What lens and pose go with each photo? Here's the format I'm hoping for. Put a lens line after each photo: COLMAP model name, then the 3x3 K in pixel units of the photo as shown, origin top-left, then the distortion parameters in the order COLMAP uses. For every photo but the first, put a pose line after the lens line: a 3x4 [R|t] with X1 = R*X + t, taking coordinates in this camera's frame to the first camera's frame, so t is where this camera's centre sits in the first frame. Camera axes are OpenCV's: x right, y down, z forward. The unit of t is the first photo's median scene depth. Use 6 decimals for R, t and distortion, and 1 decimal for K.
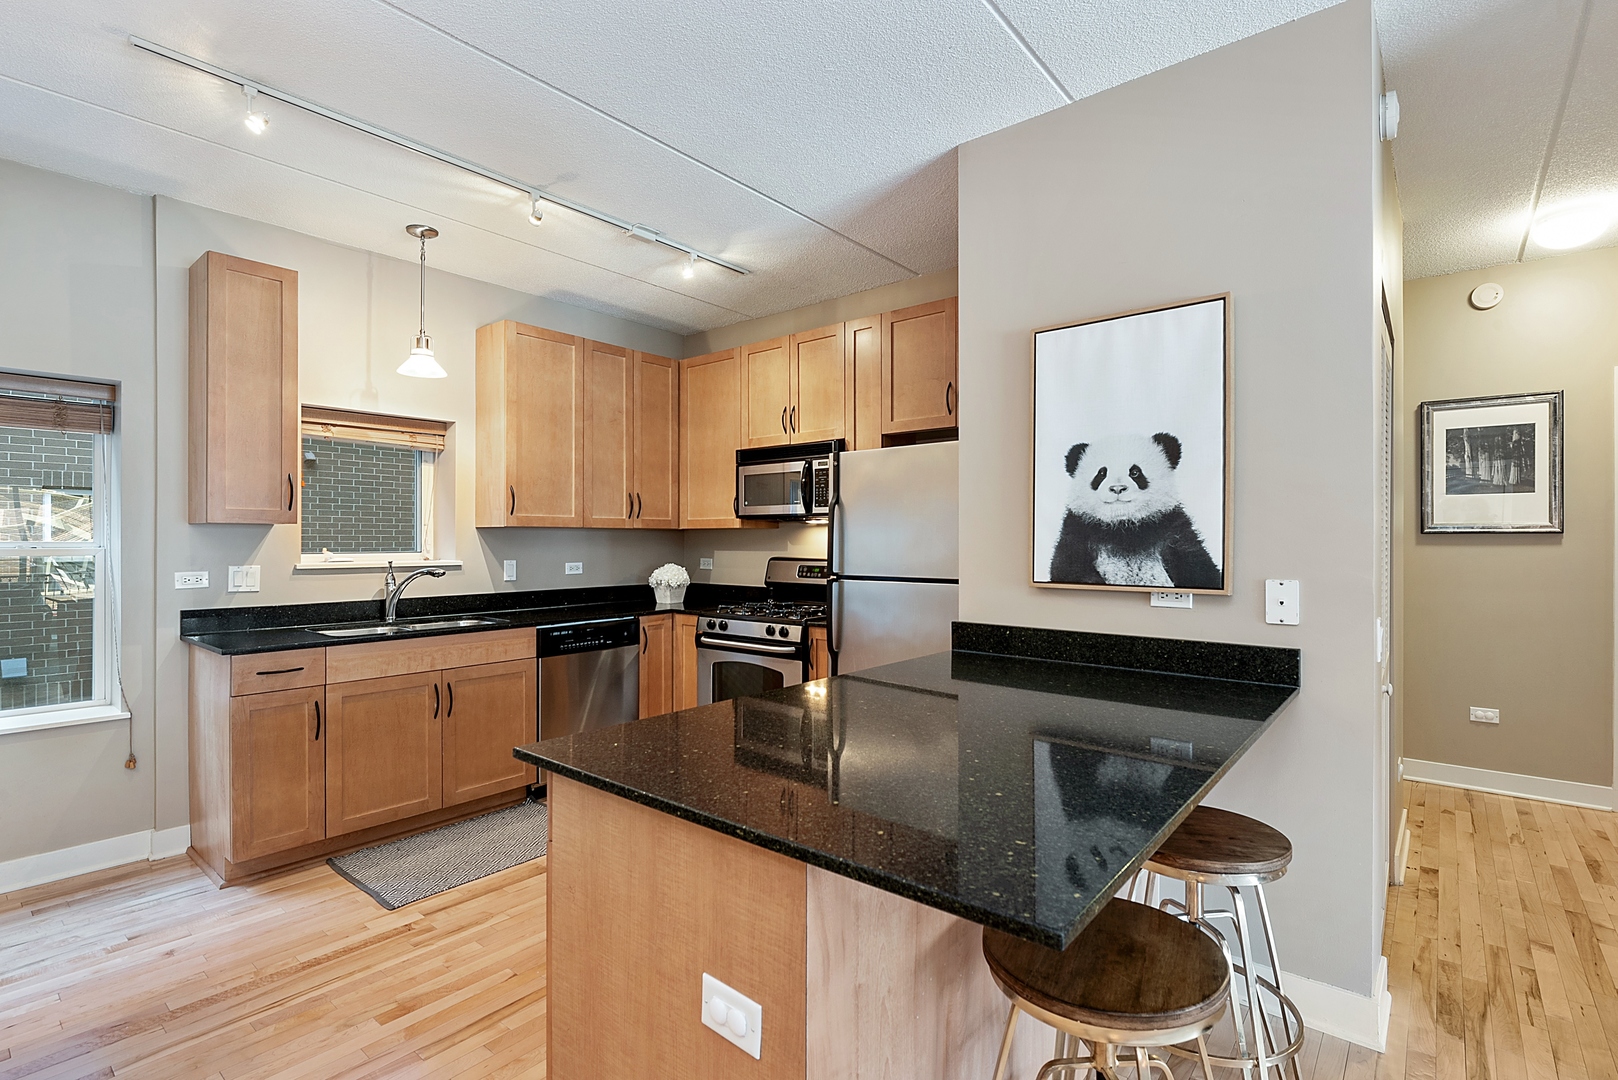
lens RADIAL K [[759.6, 0, 813.9], [0, 759.6, 541.1], [0, 0, 1]] dist [0.000235, -0.005878]
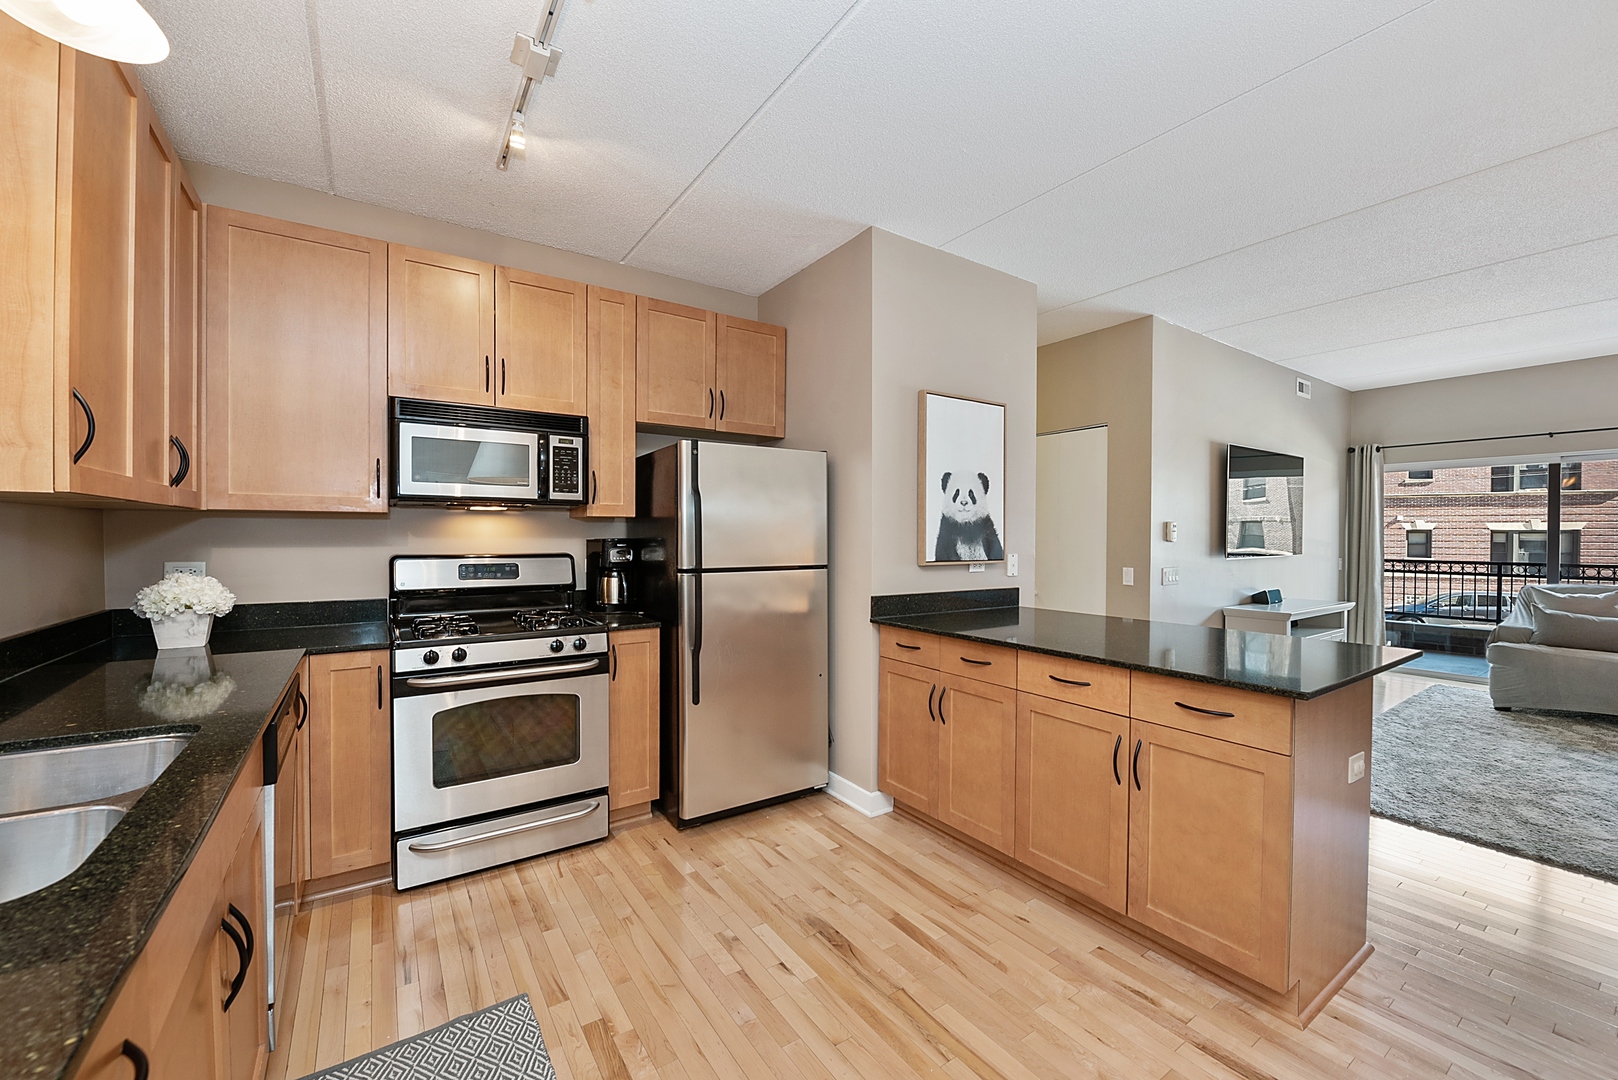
lens RADIAL K [[648.6, 0, 809.0], [0, 648.6, 540.0], [0, 0, 1]] dist [-0.016206, 0.000174]
pose [[0.273714, -0.008165, 0.961776, -0.761270], [-0.003758, 0.999947, 0.009559, -0.000062], [-0.961804, -0.006231, 0.273669, 0.679975]]
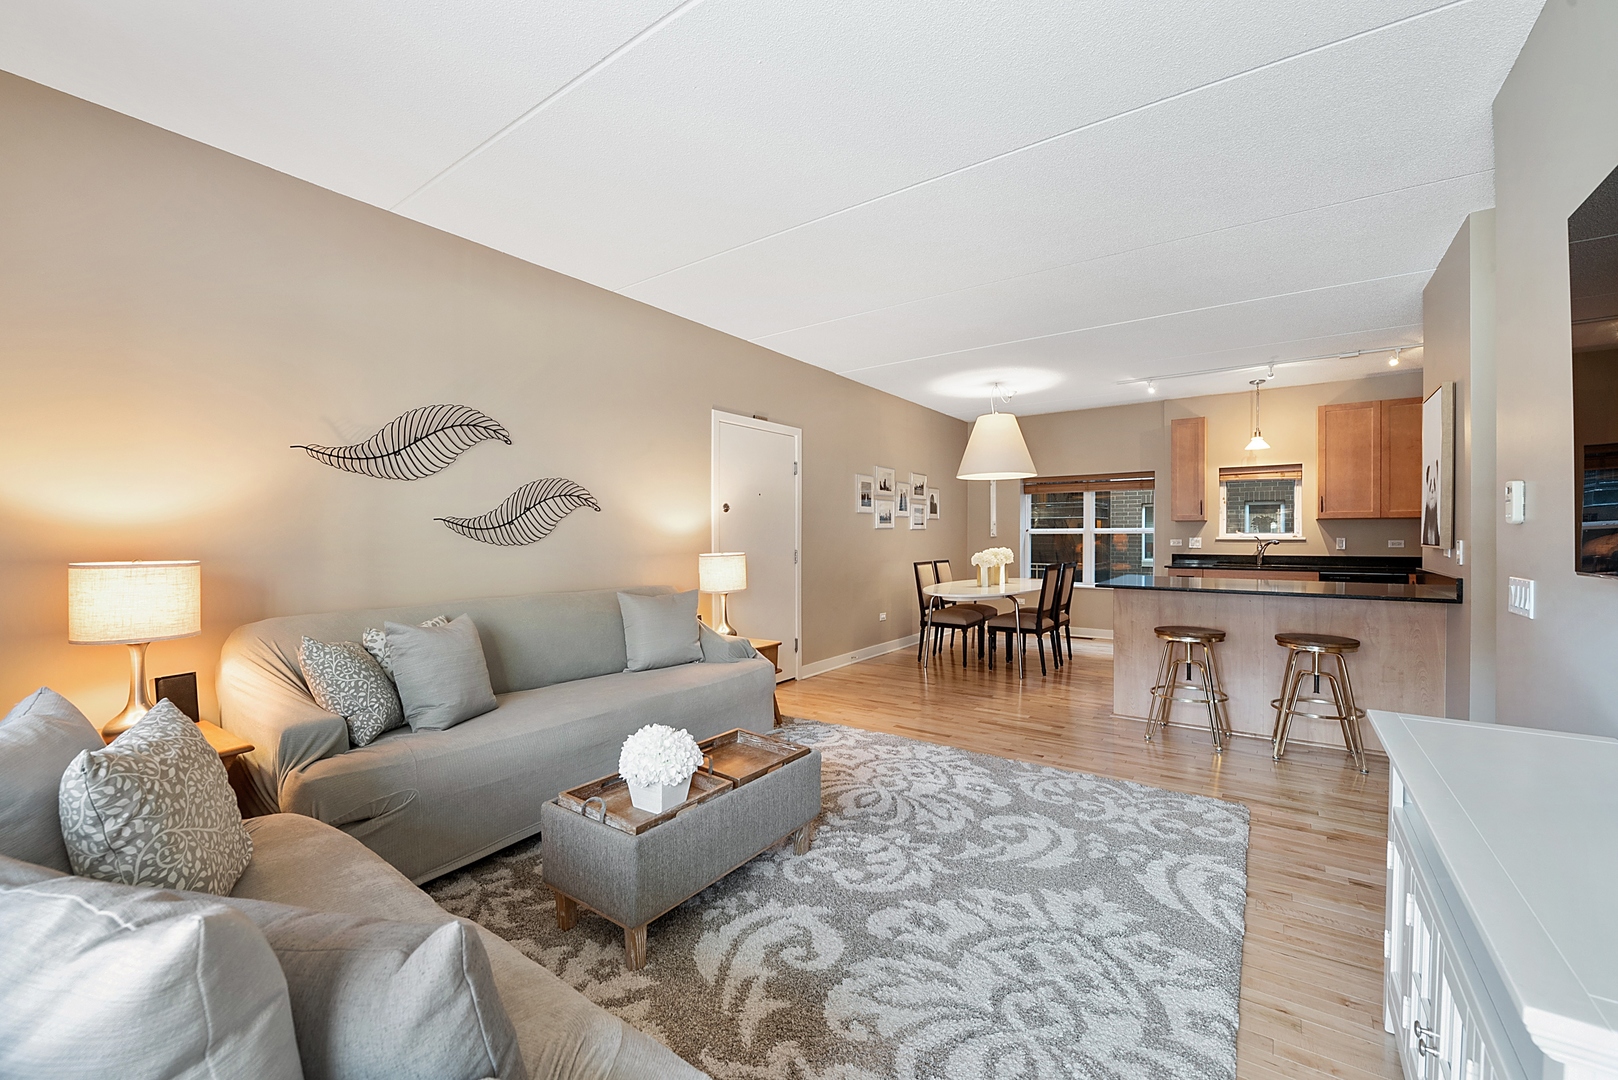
lens RADIAL K [[648.6, 0, 809.0], [0, 648.6, 540.0], [0, 0, 1]] dist [-0.016206, 0.000174]
pose [[0.067470, 0.006422, -0.997701, 1.310927], [0.001221, 0.999978, 0.006520, 0.025800], [0.997721, -0.001658, 0.067461, -0.415796]]
